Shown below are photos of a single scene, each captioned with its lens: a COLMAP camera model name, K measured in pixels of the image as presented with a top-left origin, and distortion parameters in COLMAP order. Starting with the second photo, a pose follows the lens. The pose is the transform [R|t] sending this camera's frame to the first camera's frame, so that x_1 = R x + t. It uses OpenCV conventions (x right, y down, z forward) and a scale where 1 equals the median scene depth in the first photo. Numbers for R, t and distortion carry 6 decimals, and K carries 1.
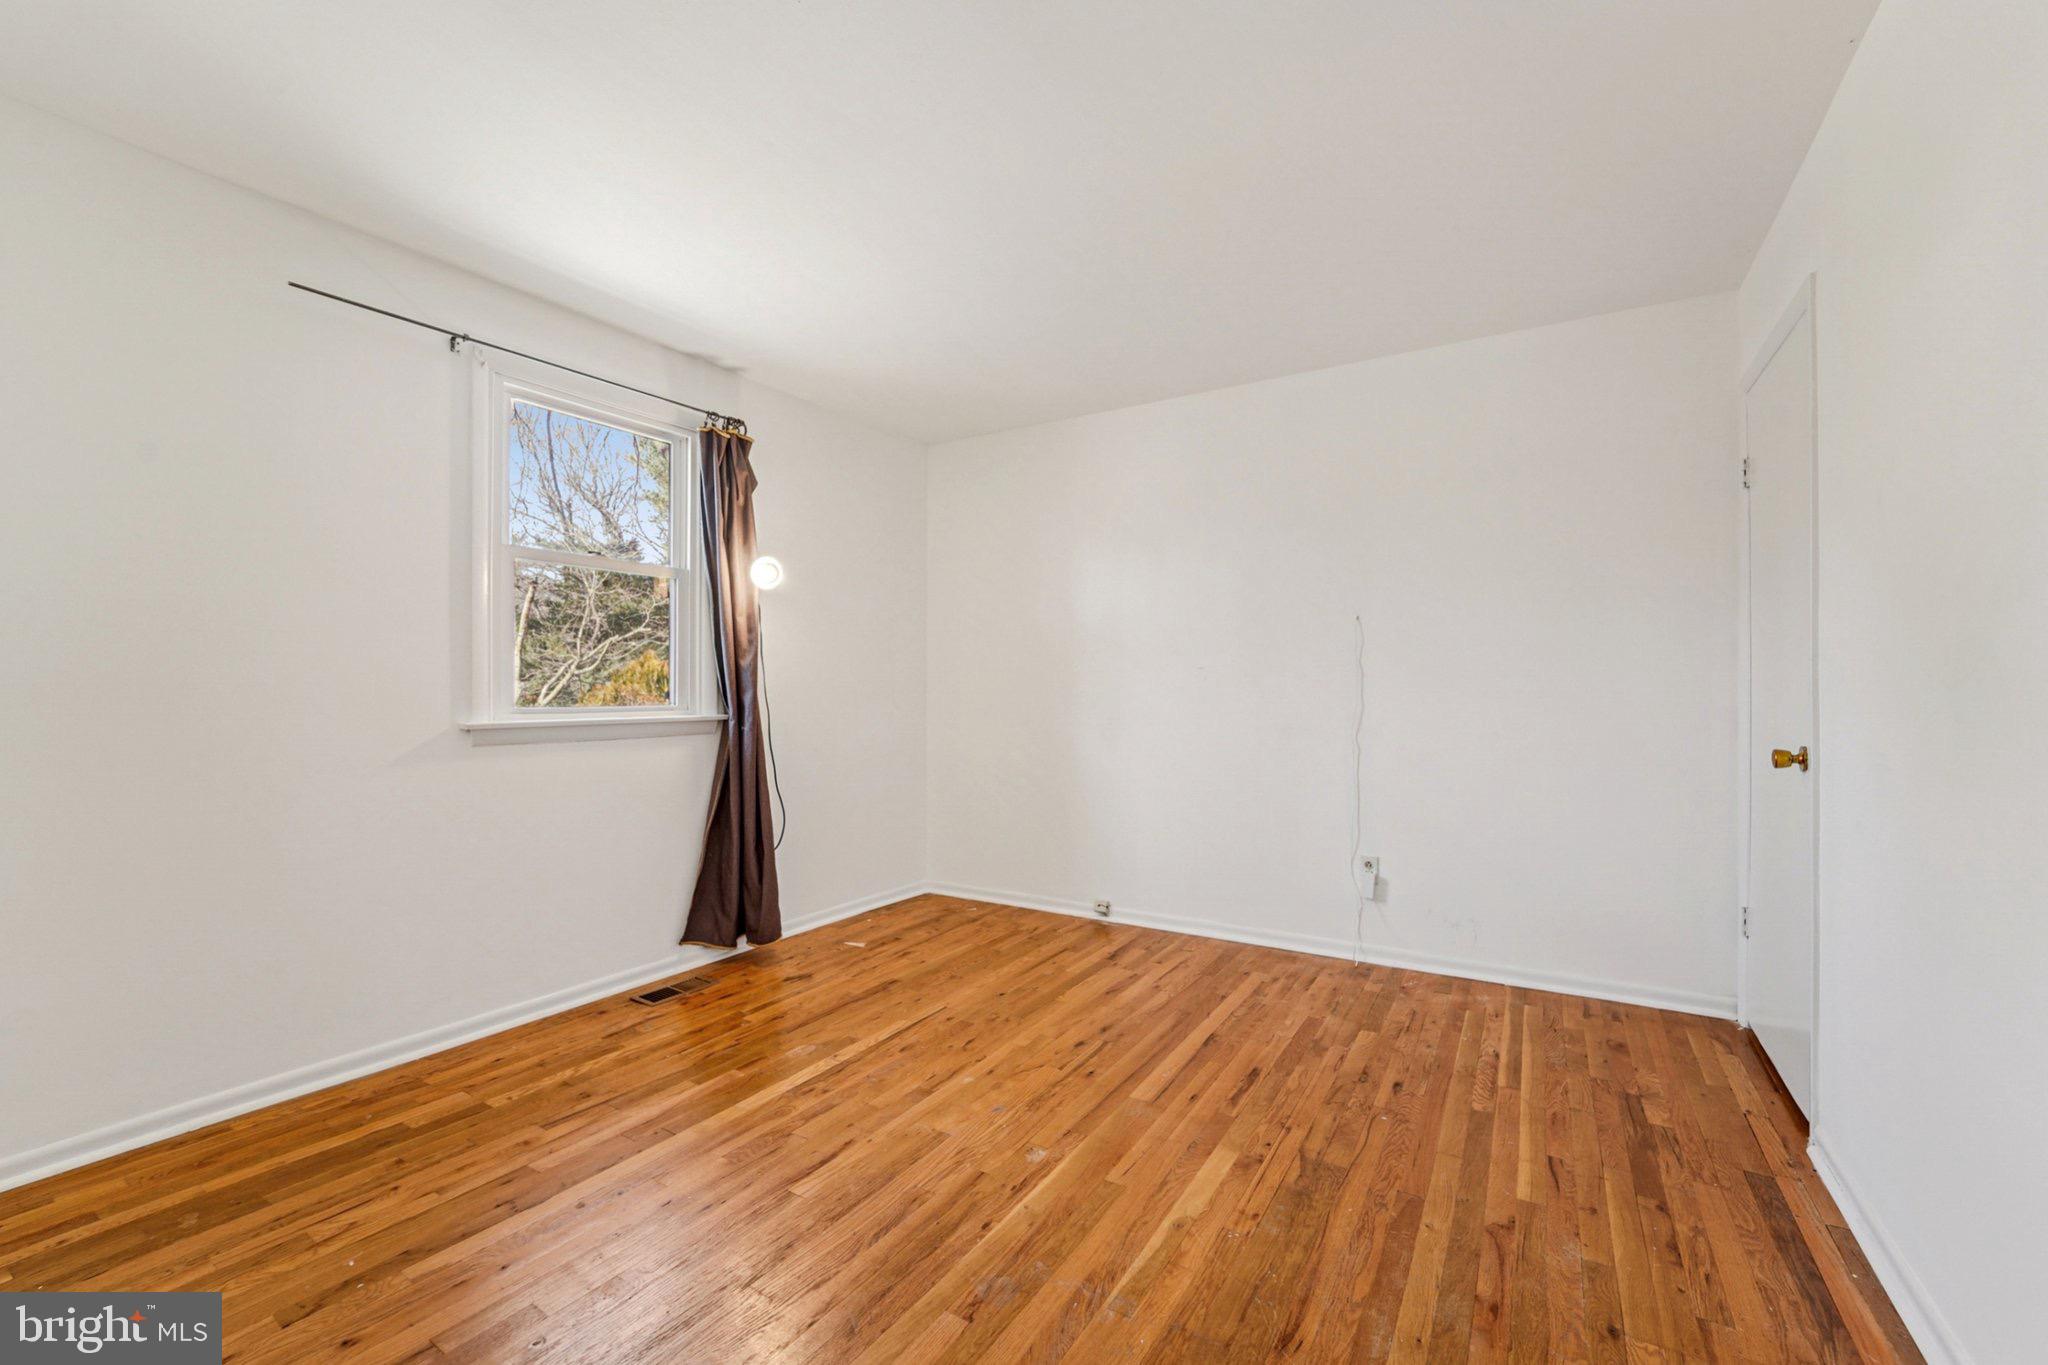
lens RADIAL K [[840.7, 0, 1019.0], [0, 840.7, 687.5], [0, 0, 1]] dist [-0.013020, -0.000684]
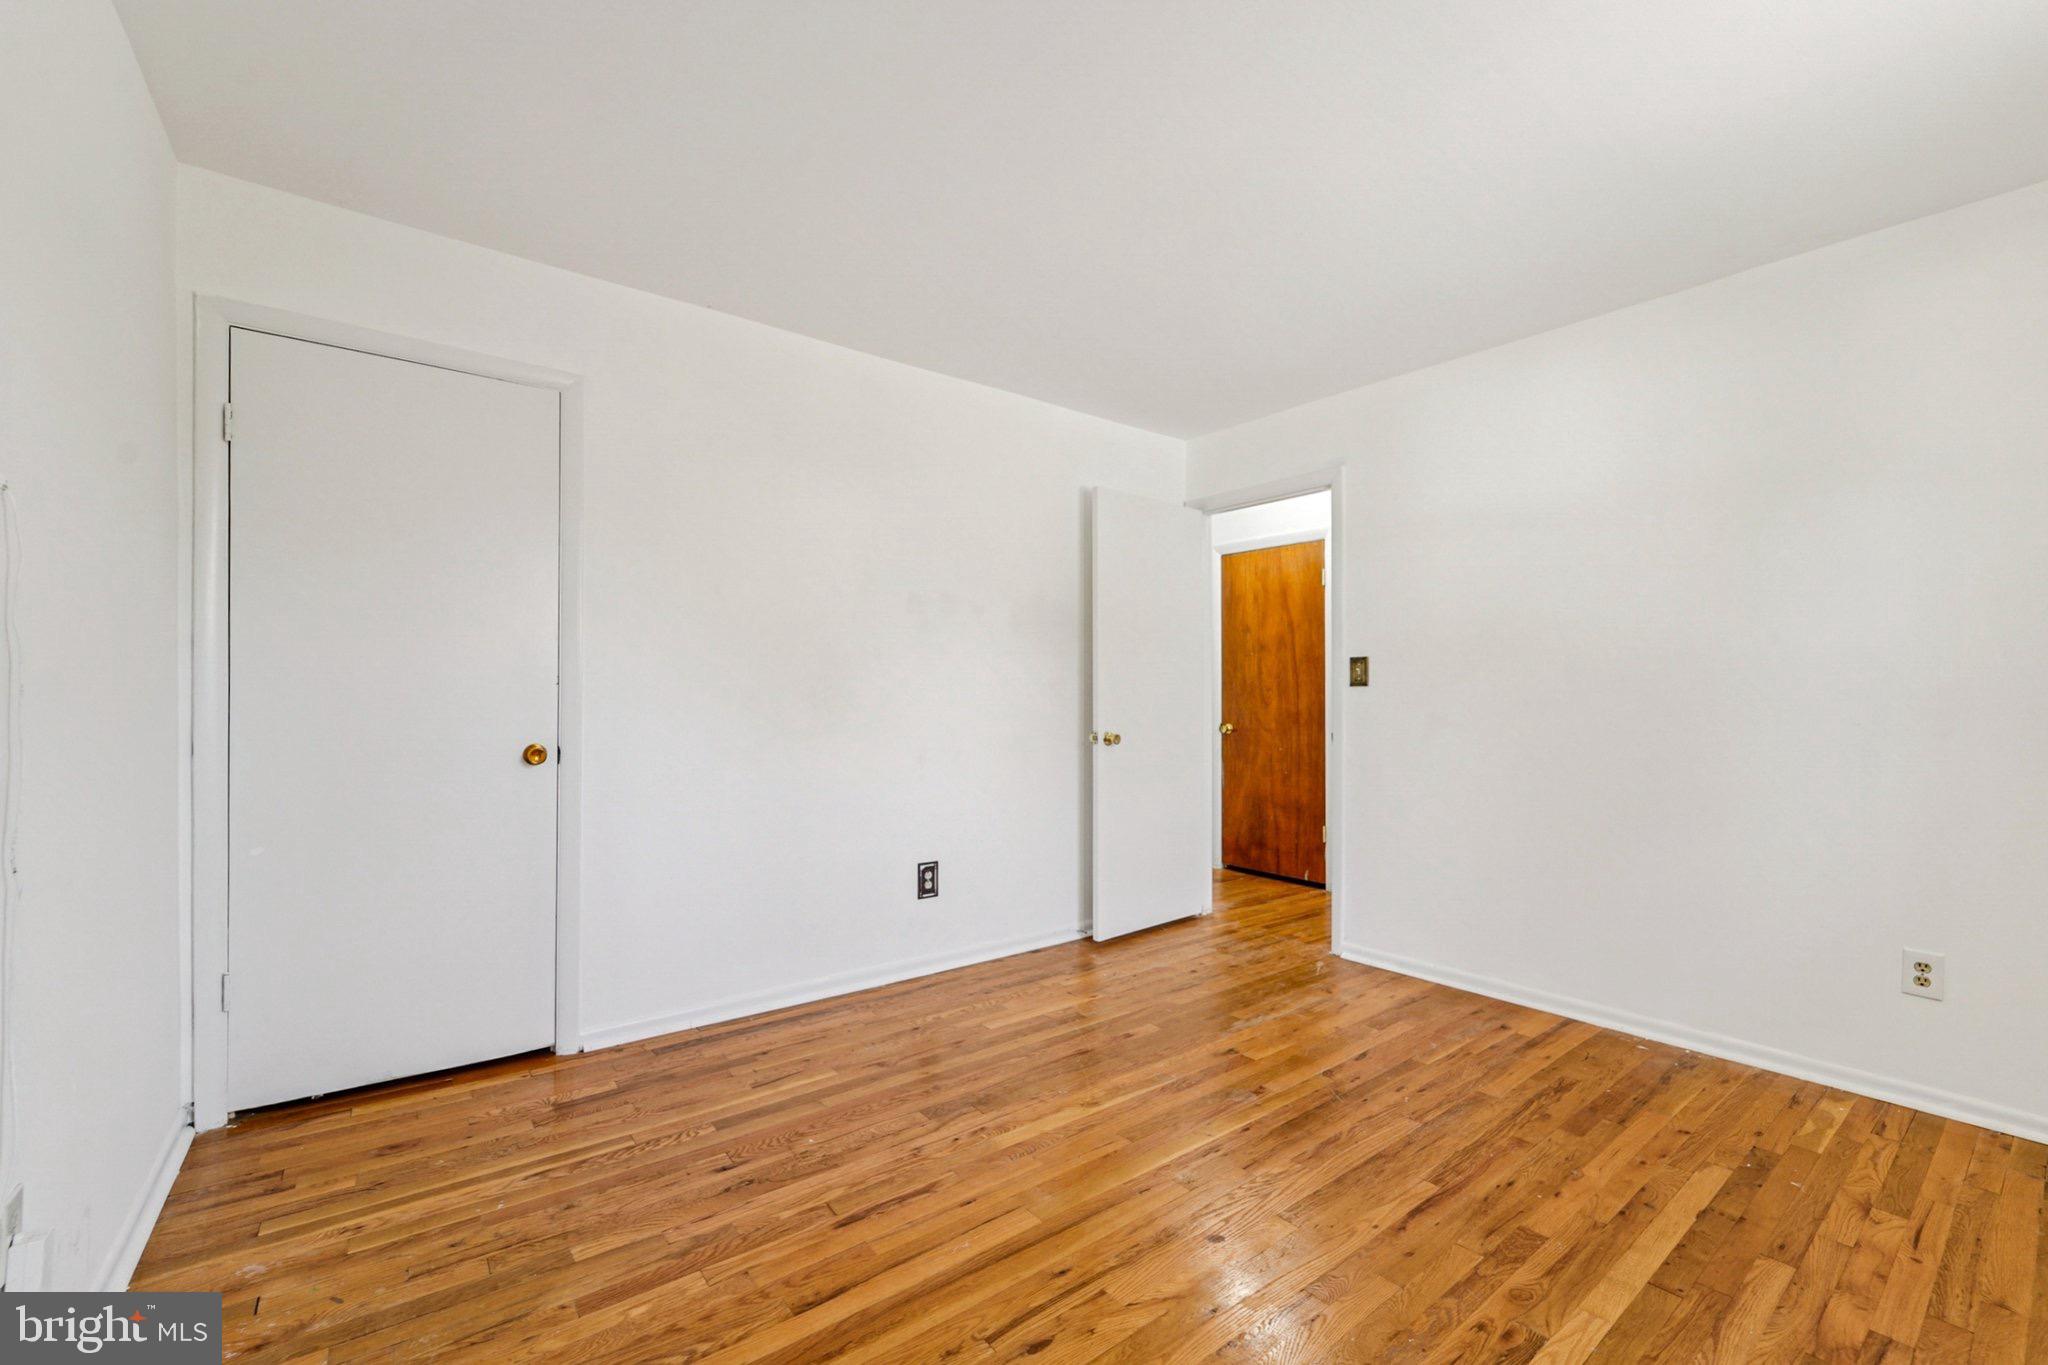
lens RADIAL K [[840.7, 0, 1008.2], [0, 840.7, 686.8], [0, 0, 1]] dist [-0.013020, -0.000684]
pose [[-0.930523, -0.005083, 0.366197, -0.133517], [-0.006926, 0.999969, -0.003720, -0.010075], [-0.366167, -0.005997, -0.930530, 1.876245]]
